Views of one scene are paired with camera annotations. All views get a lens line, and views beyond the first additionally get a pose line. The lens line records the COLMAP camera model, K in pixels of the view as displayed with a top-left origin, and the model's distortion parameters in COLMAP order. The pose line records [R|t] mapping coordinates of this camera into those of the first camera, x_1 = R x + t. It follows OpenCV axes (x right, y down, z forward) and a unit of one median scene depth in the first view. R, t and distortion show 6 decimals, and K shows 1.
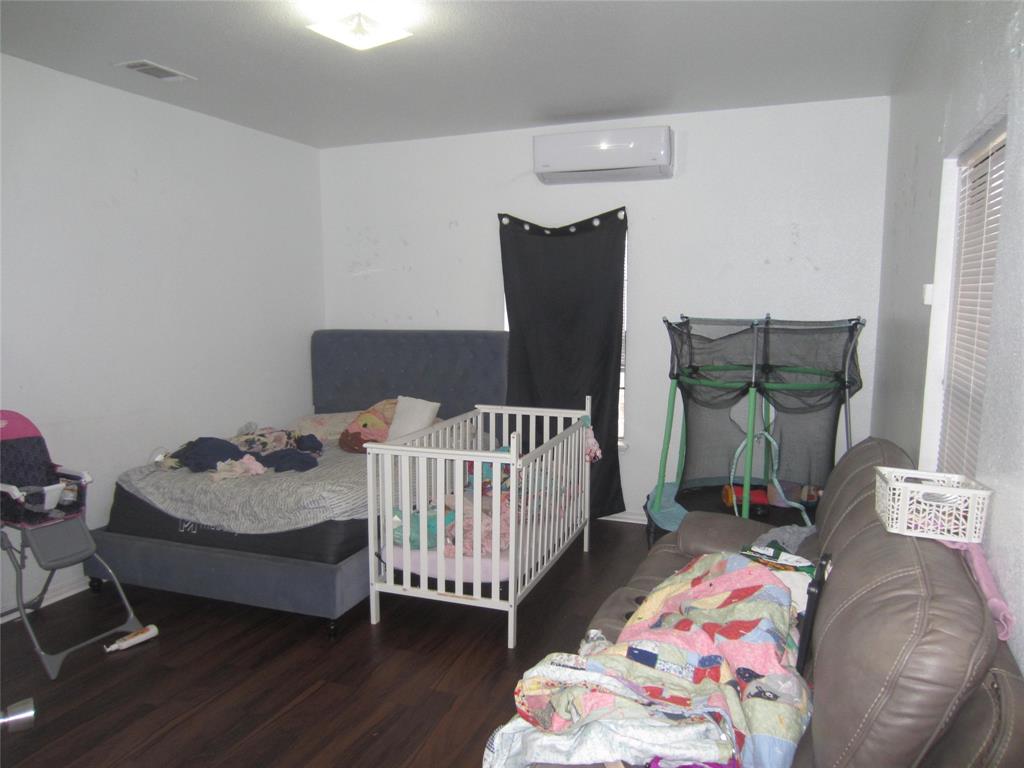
lens RADIAL K [[727.1, 0, 510.5], [0, 727.1, 383.1], [0, 0, 1]] dist [0.000870, 0.002344]
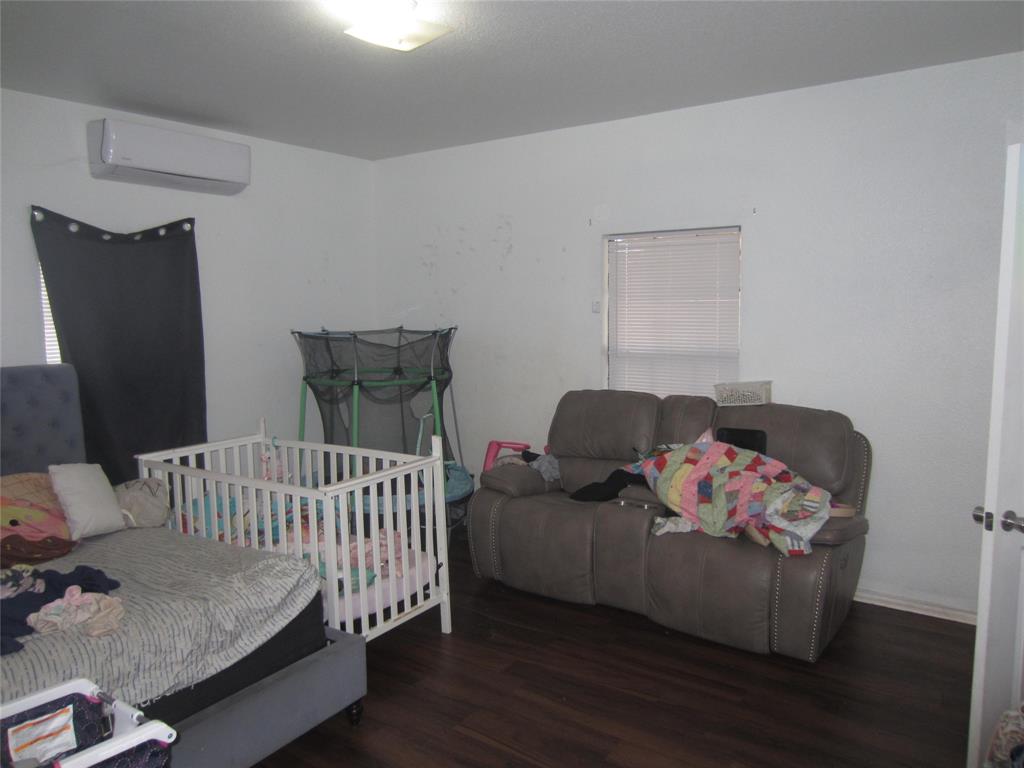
lens RADIAL K [[727.1, 0, 511.2], [0, 727.1, 385.8], [0, 0, 1]] dist [0.000870, 0.002344]
pose [[0.237342, -0.107052, 0.965510, -0.658426], [0.132347, 0.988205, 0.077035, -0.048766], [-0.962368, 0.109499, 0.248711, 0.396299]]
